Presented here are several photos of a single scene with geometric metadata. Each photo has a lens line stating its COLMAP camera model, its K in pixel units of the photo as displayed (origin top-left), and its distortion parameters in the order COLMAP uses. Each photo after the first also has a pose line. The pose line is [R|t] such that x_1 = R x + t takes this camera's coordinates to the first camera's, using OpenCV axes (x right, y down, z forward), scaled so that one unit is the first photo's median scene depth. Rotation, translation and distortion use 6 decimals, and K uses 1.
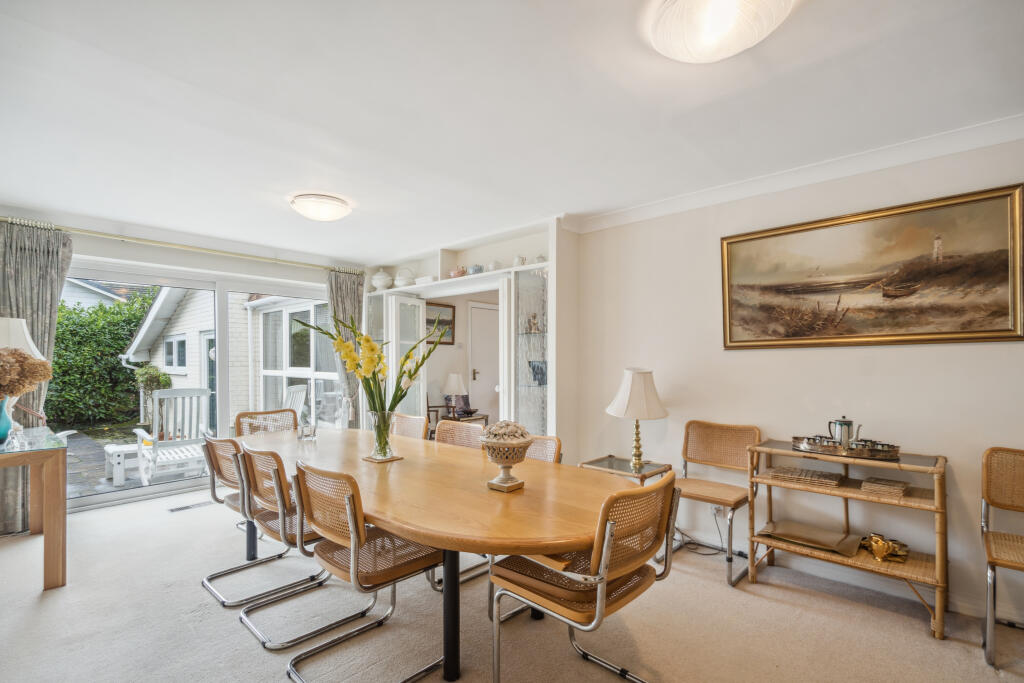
lens RADIAL K [[475.3, 0, 521.2], [0, 475.3, 362.8], [0, 0, 1]] dist [-0.001082, 0.000227]
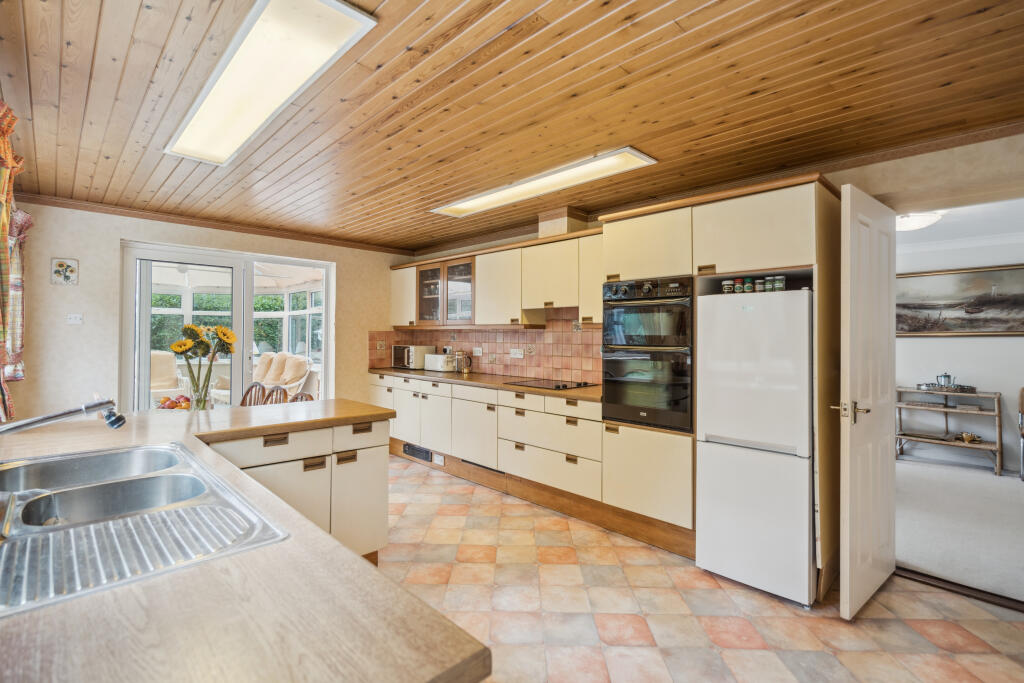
lens RADIAL K [[475.3, 0, 517.8], [0, 475.3, 323.5], [0, 0, 1]] dist [-0.001082, 0.000227]
pose [[0.998006, 0.006009, -0.062838, -1.002187], [-0.007697, 0.999615, -0.026658, -0.027611], [0.062654, 0.027088, 0.997668, -1.121207]]
